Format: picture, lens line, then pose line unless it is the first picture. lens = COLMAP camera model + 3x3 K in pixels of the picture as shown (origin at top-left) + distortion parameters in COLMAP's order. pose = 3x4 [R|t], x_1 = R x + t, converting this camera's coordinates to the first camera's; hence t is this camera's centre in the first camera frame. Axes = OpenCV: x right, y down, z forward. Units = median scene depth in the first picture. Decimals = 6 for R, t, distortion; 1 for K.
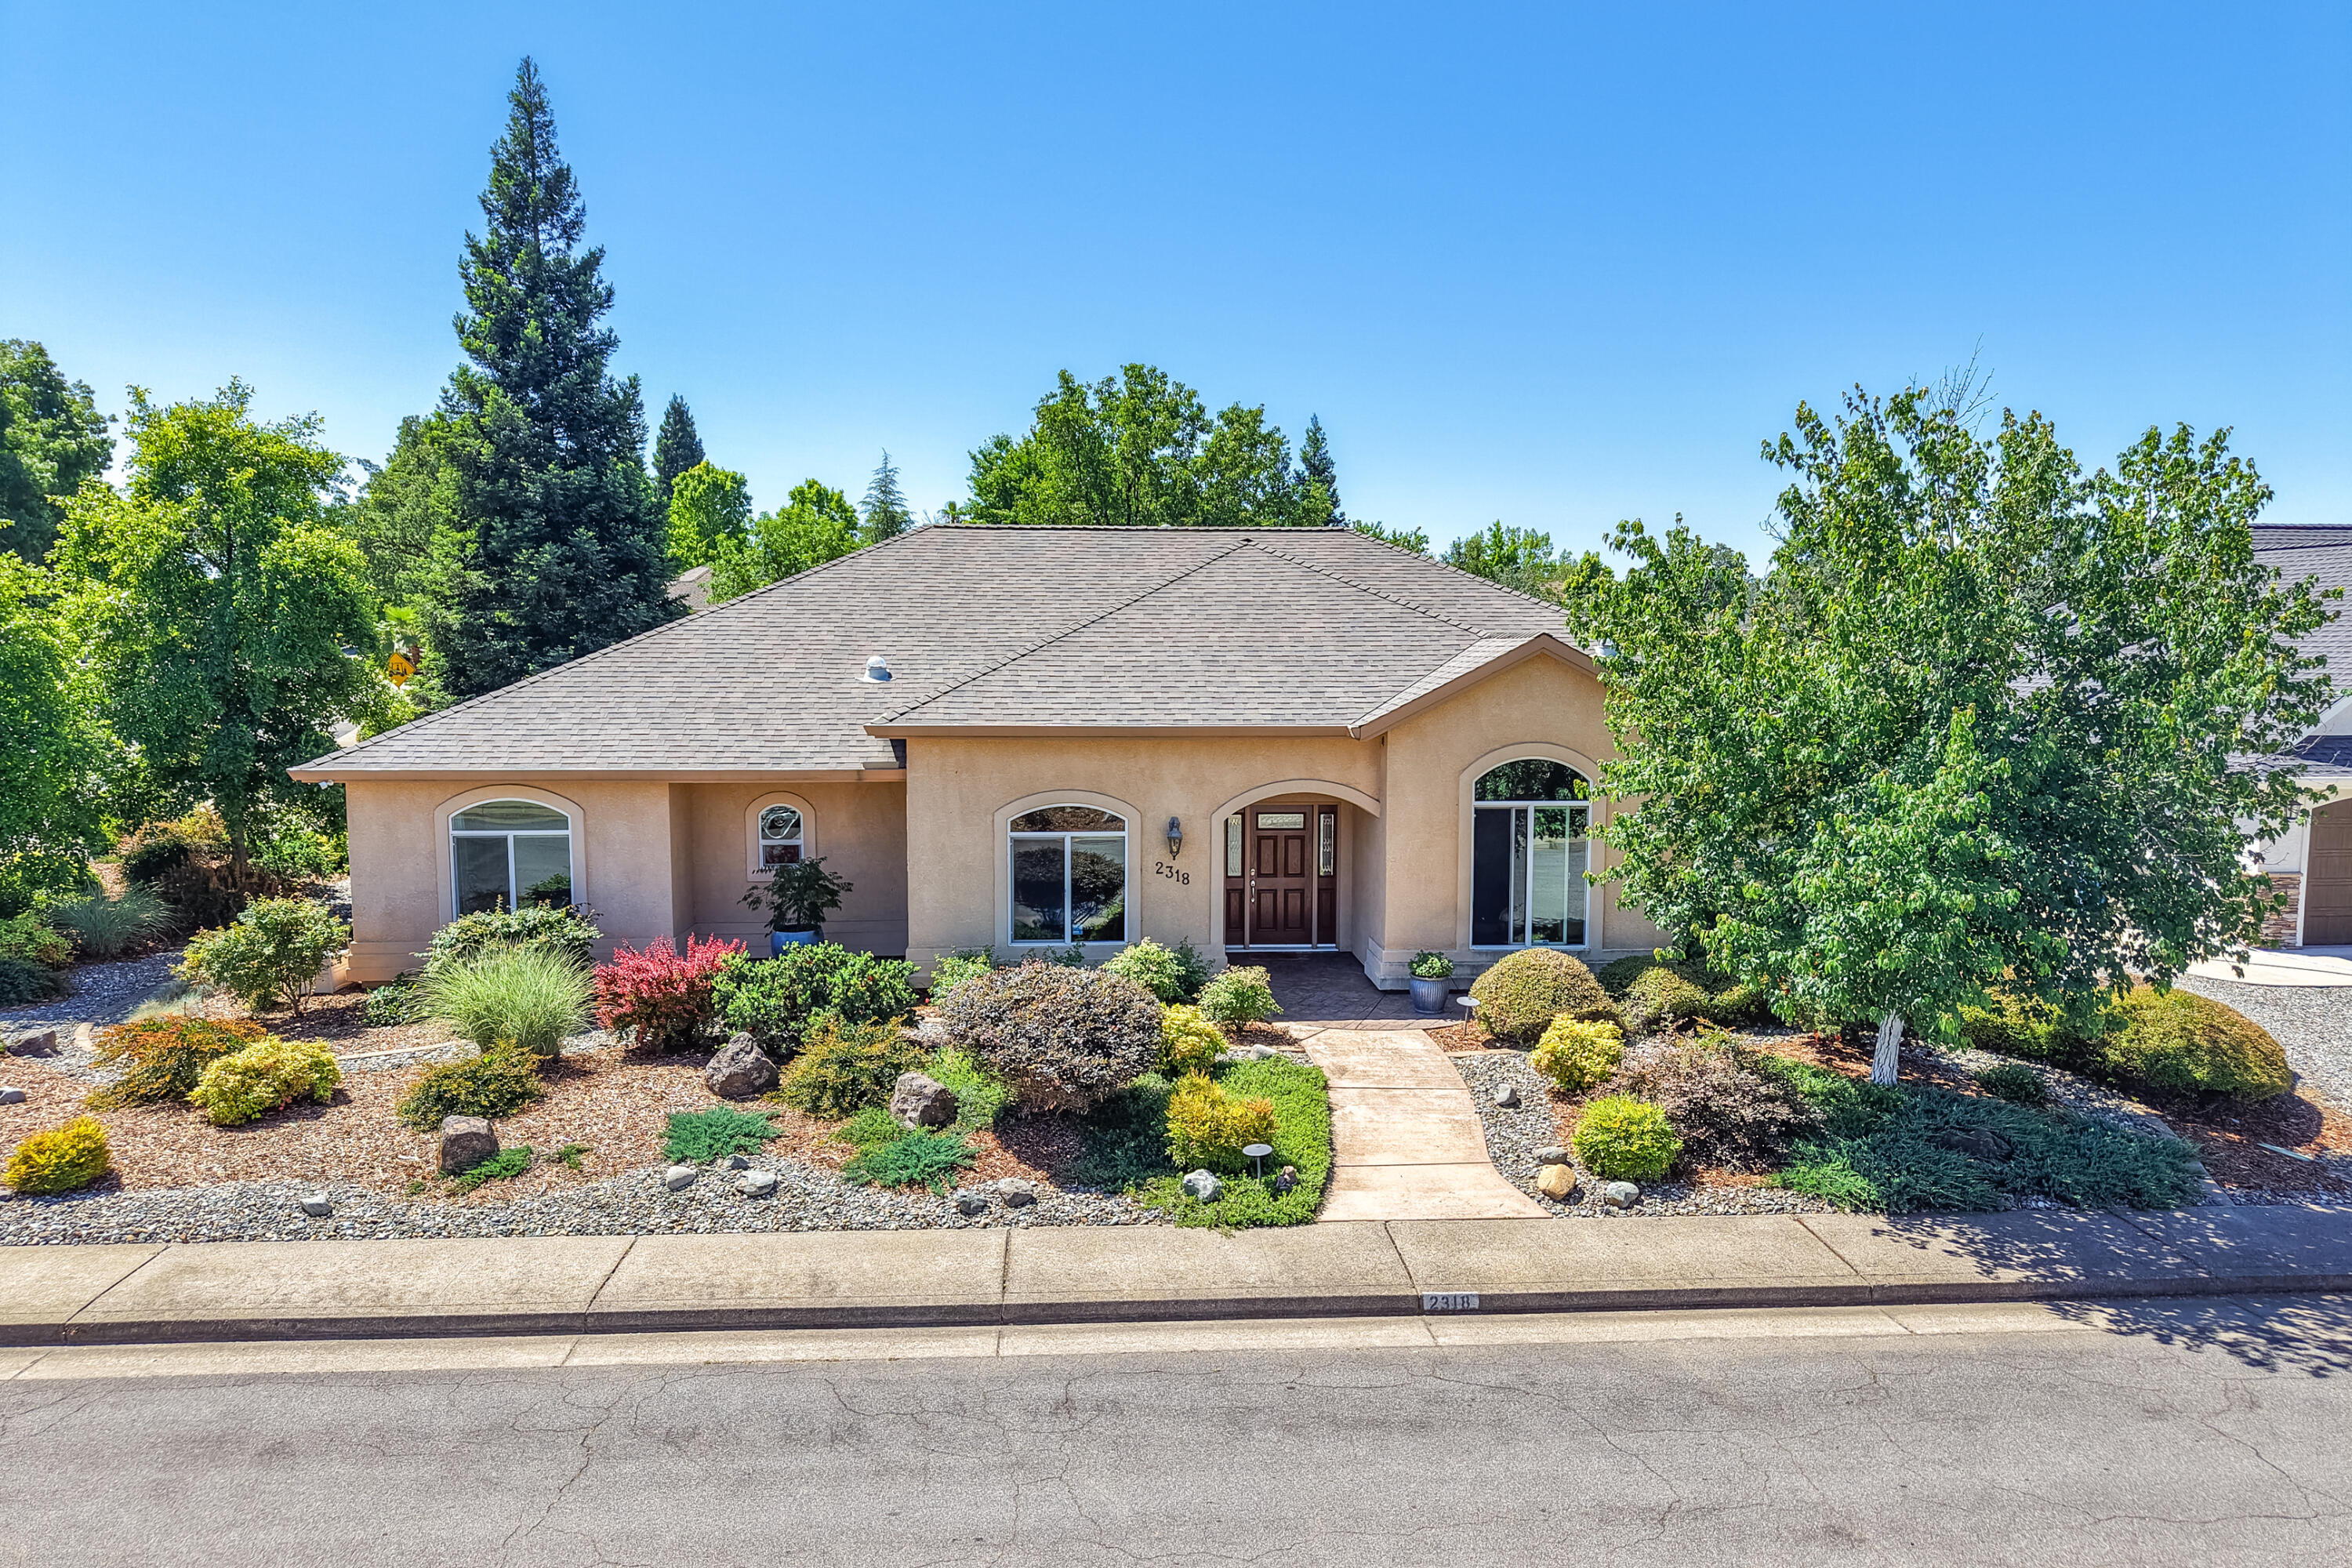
lens RADIAL K [[1583.1, 0, 1173.8], [0, 1583.1, 860.6], [0, 0, 1]] dist [0.008369, -0.003081]
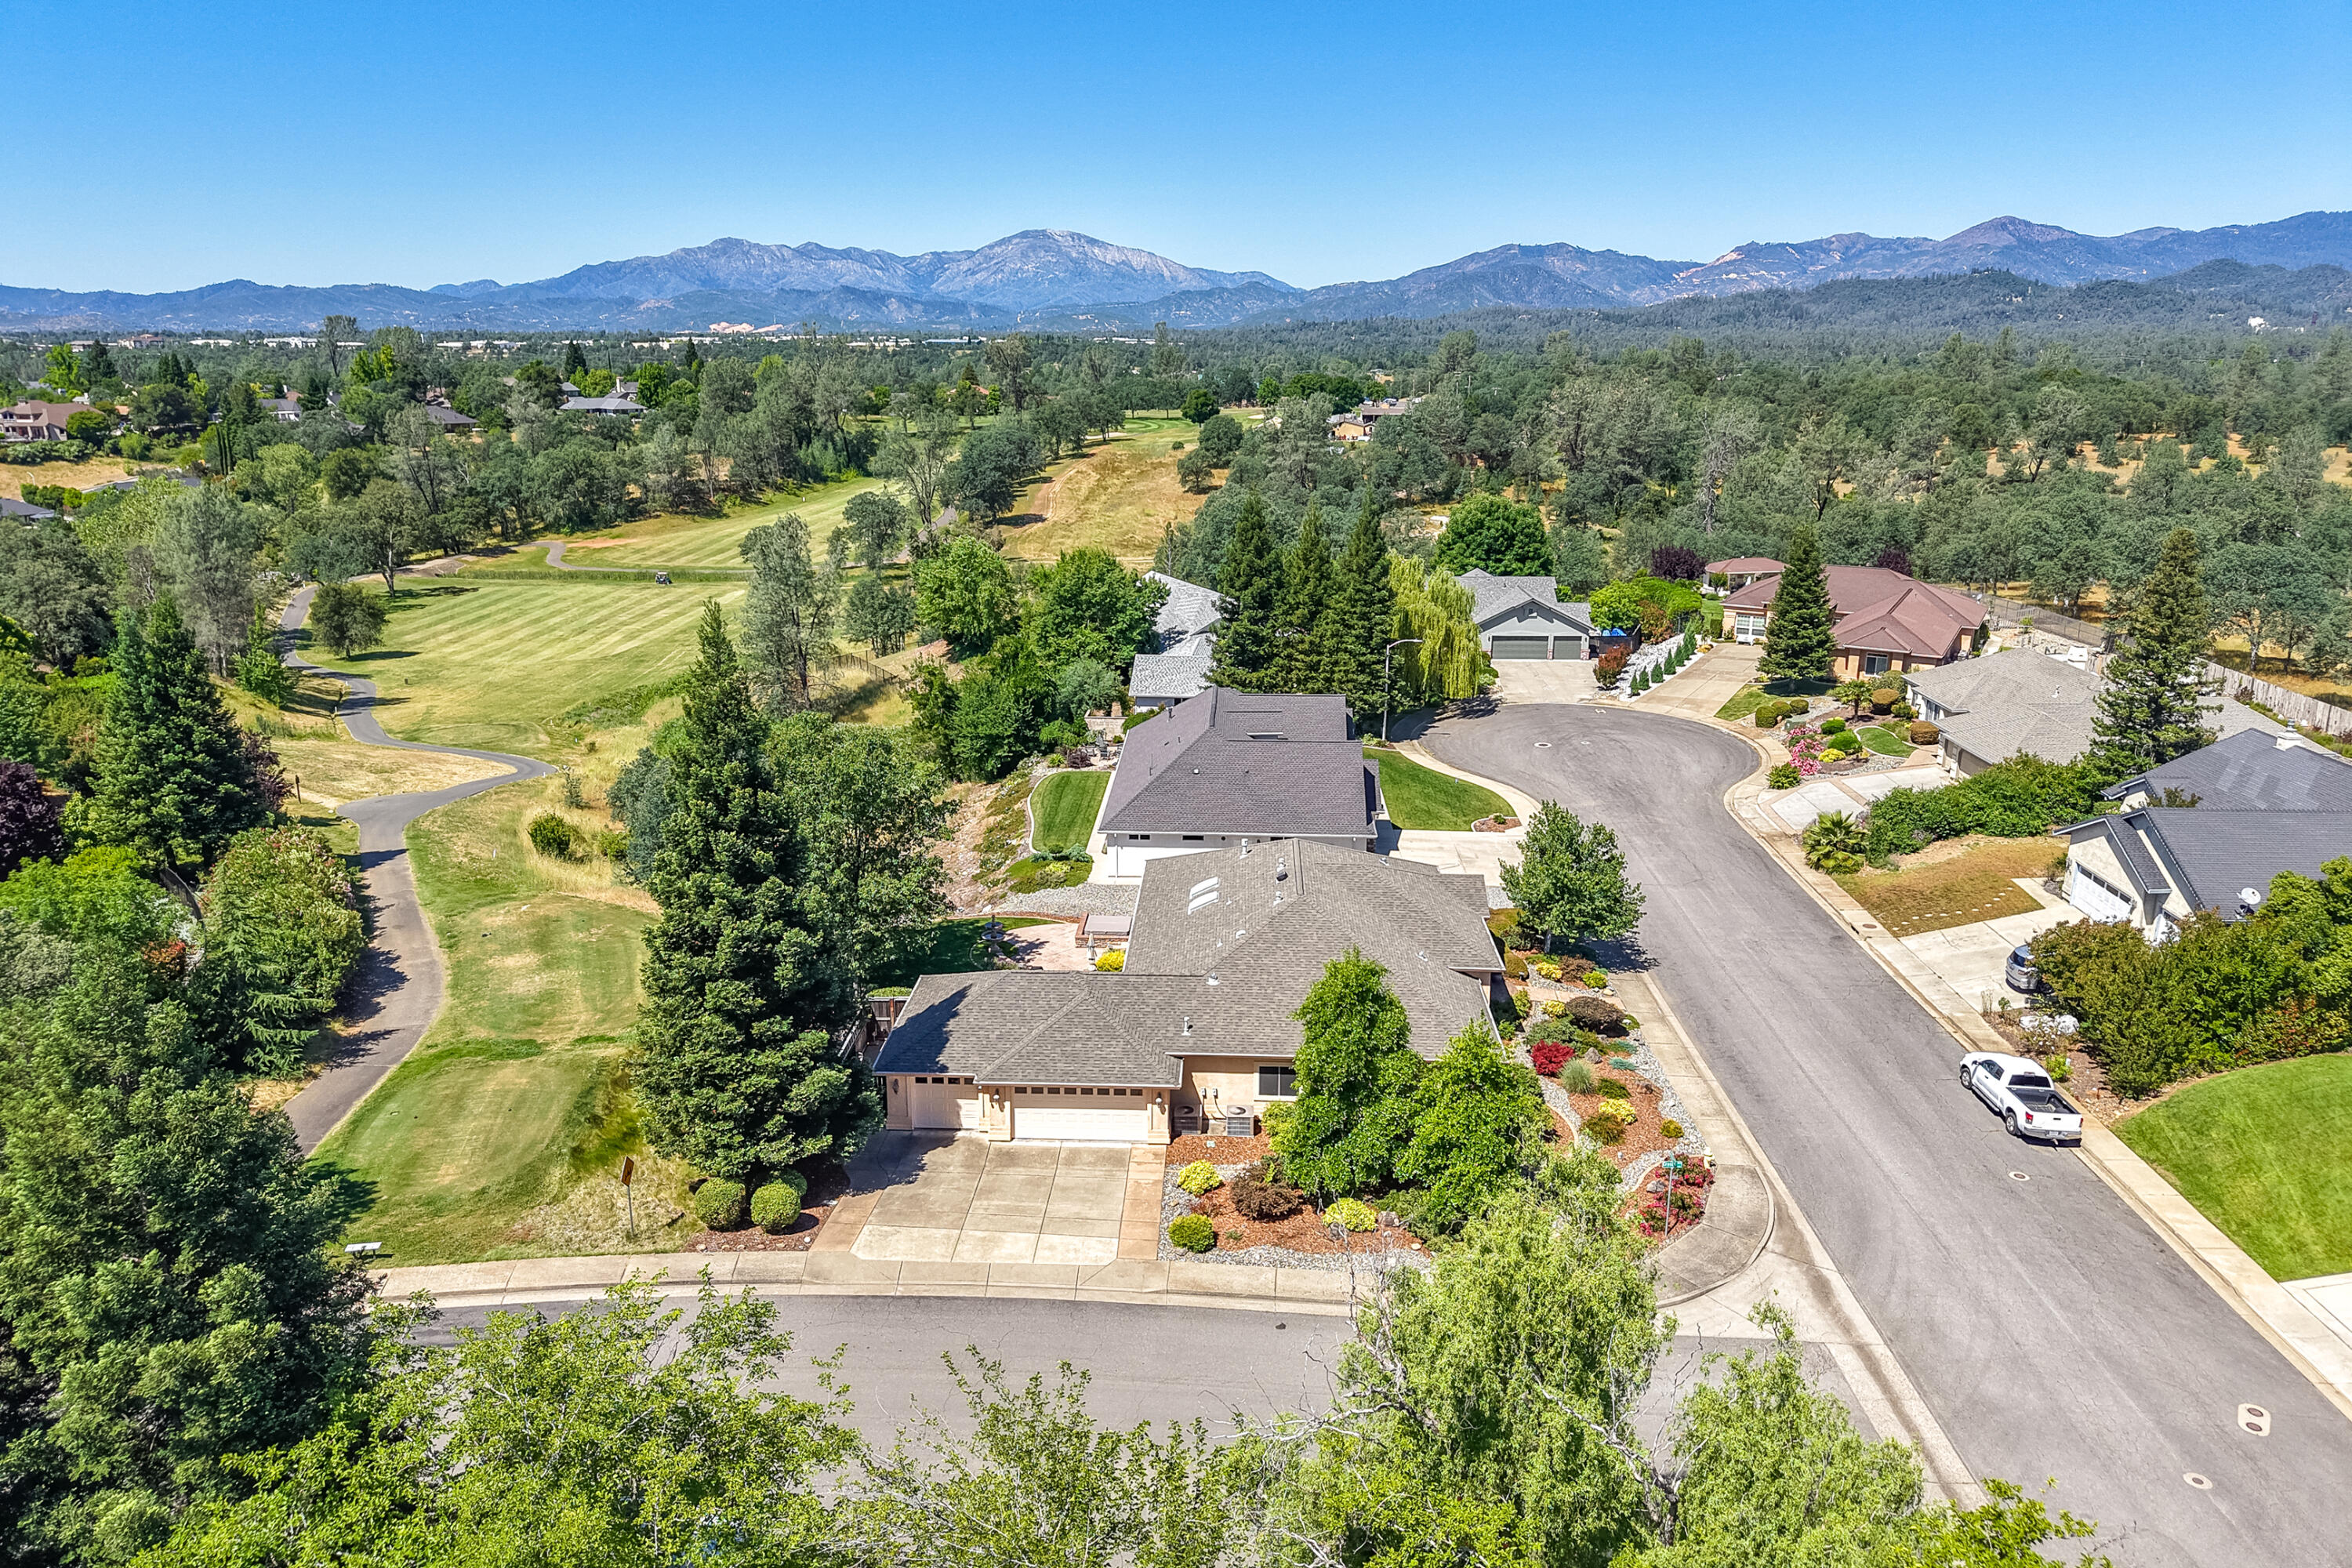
lens RADIAL K [[1581.2, 0, 1179.8], [0, 1581.2, 771.8], [0, 0, 1]] dist [0.011285, -0.000145]
pose [[0.115163, -0.265745, 0.957140, -4.495843], [0.139436, 0.958335, 0.249300, -1.895392], [-0.983512, 0.104750, 0.147419, 1.528335]]
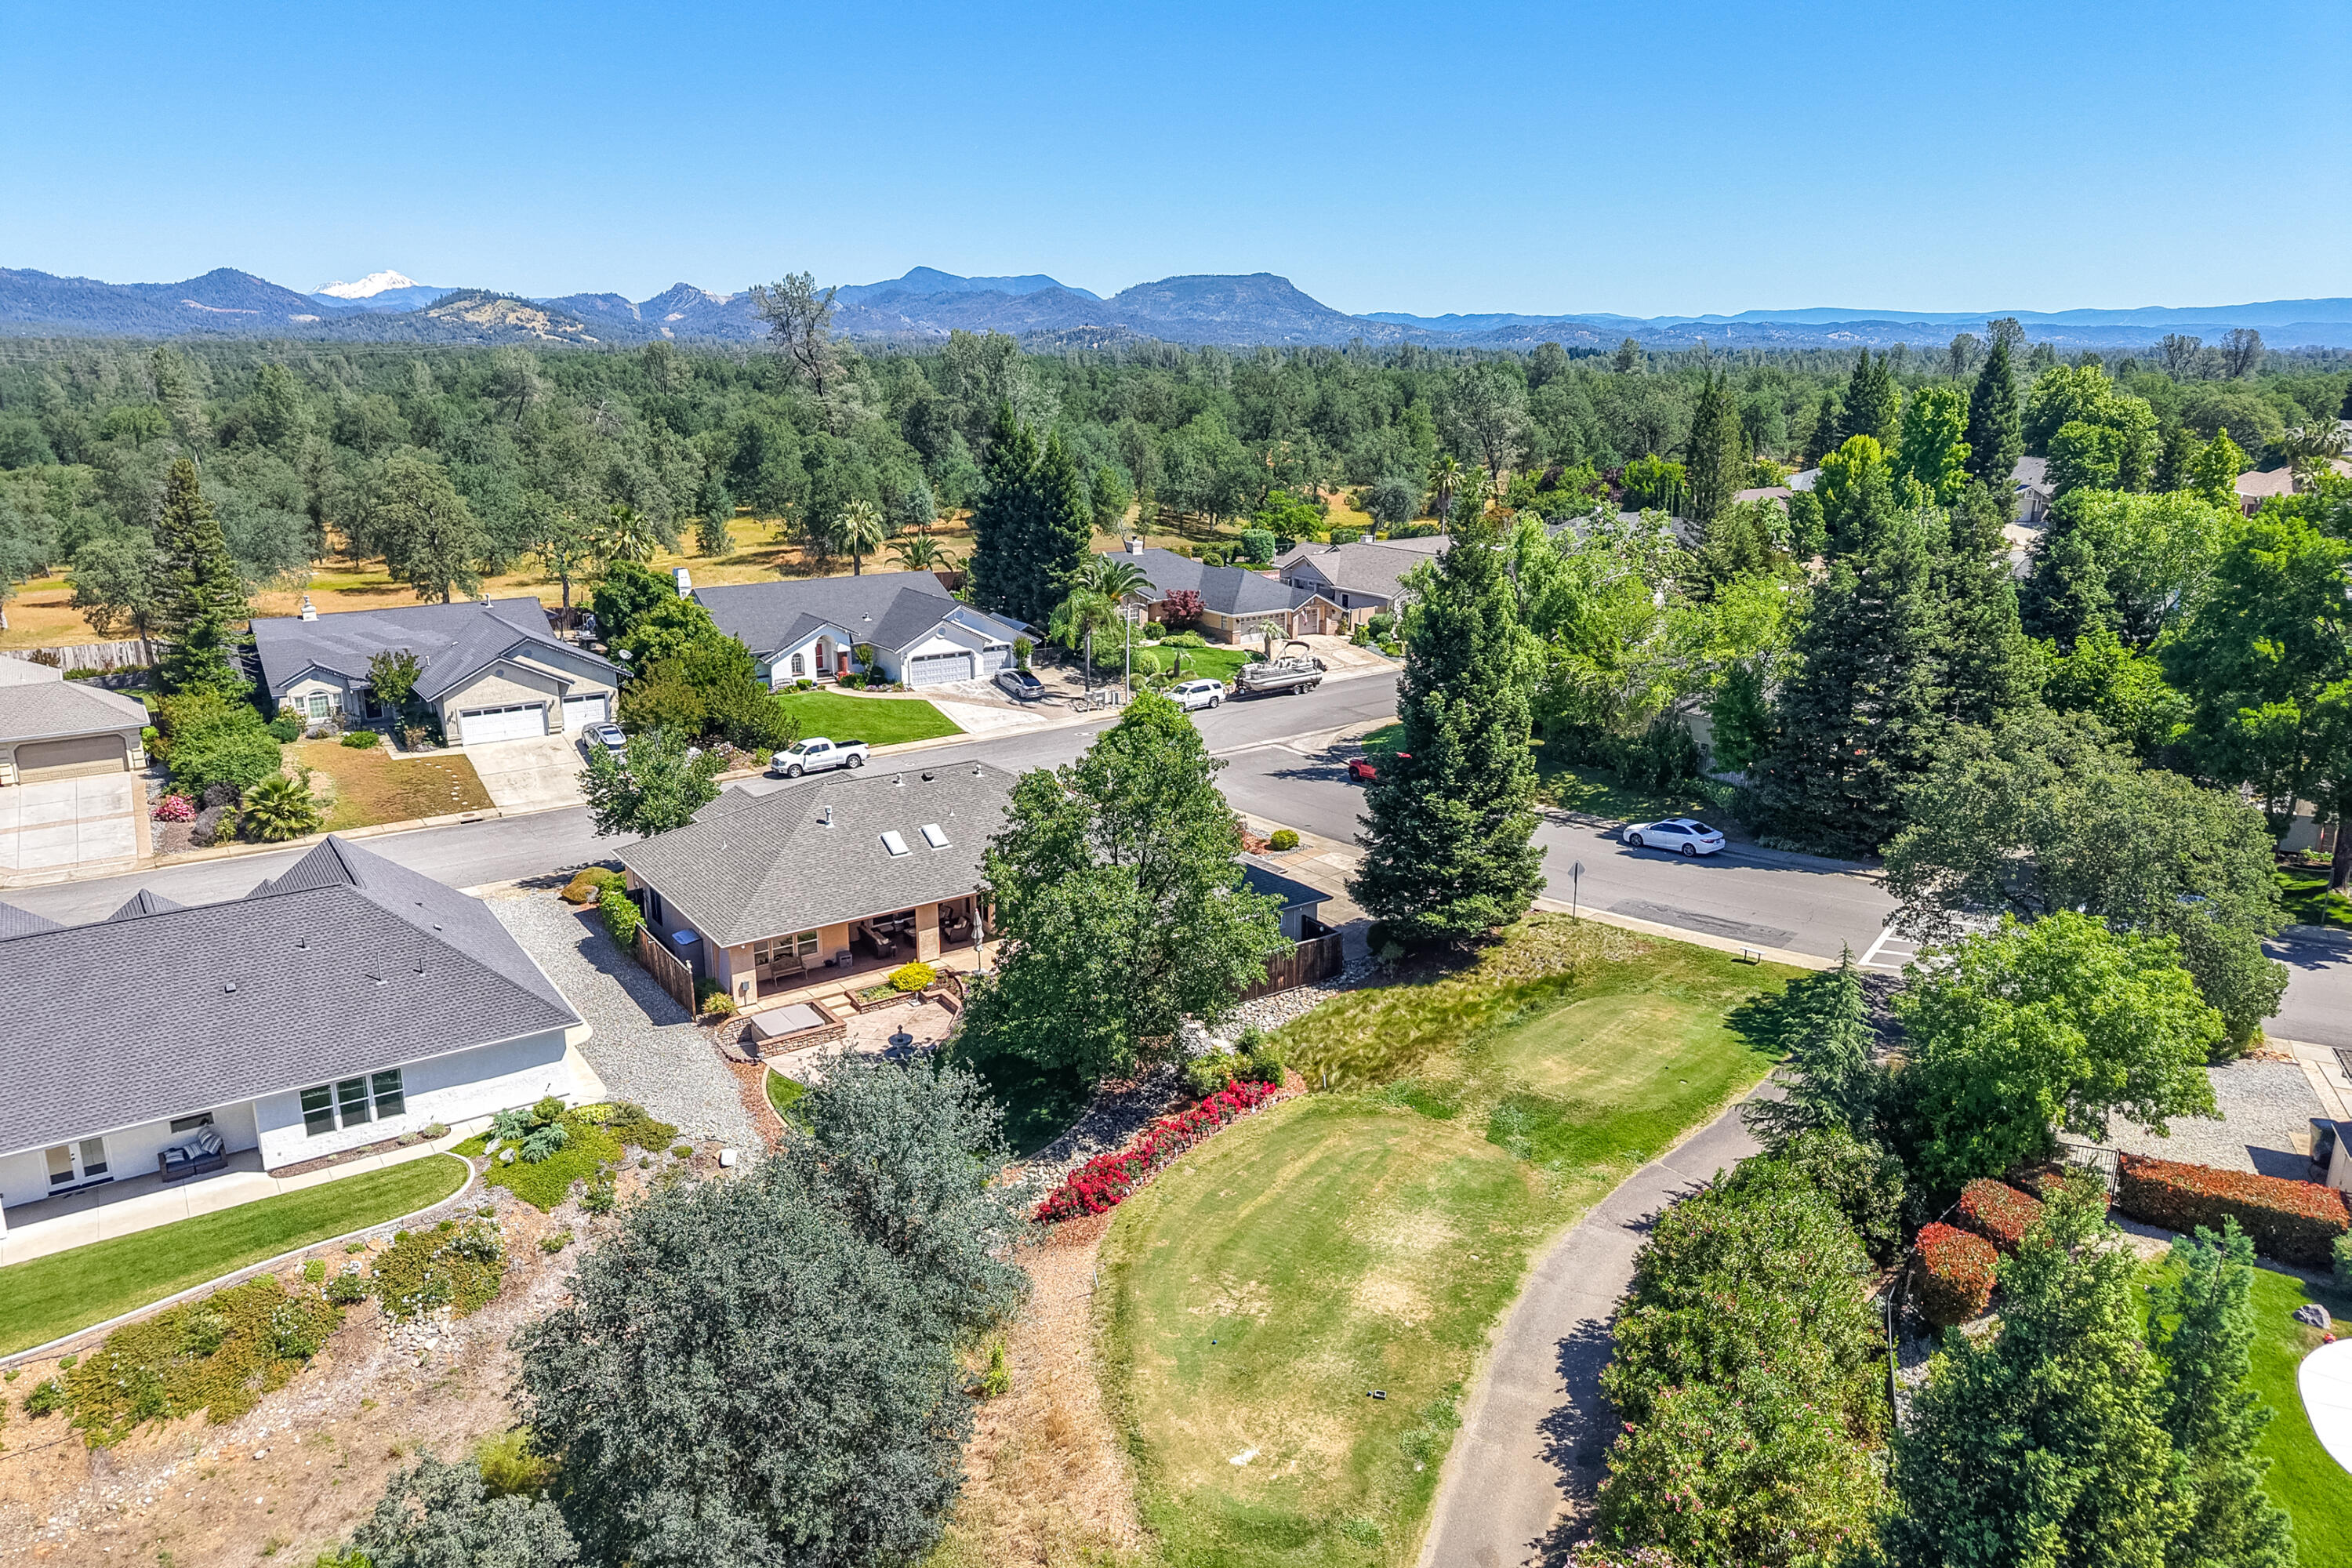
lens RADIAL K [[1580.0, 0, 1219.1], [0, 1580.0, 786.6], [0, 0, 1]] dist [-0.012393, -0.002304]
pose [[-0.847070, 0.132369, -0.514733, 1.660226], [-0.086004, 0.921586, 0.378527, -2.311992], [0.524476, 0.364908, -0.769264, 6.225299]]
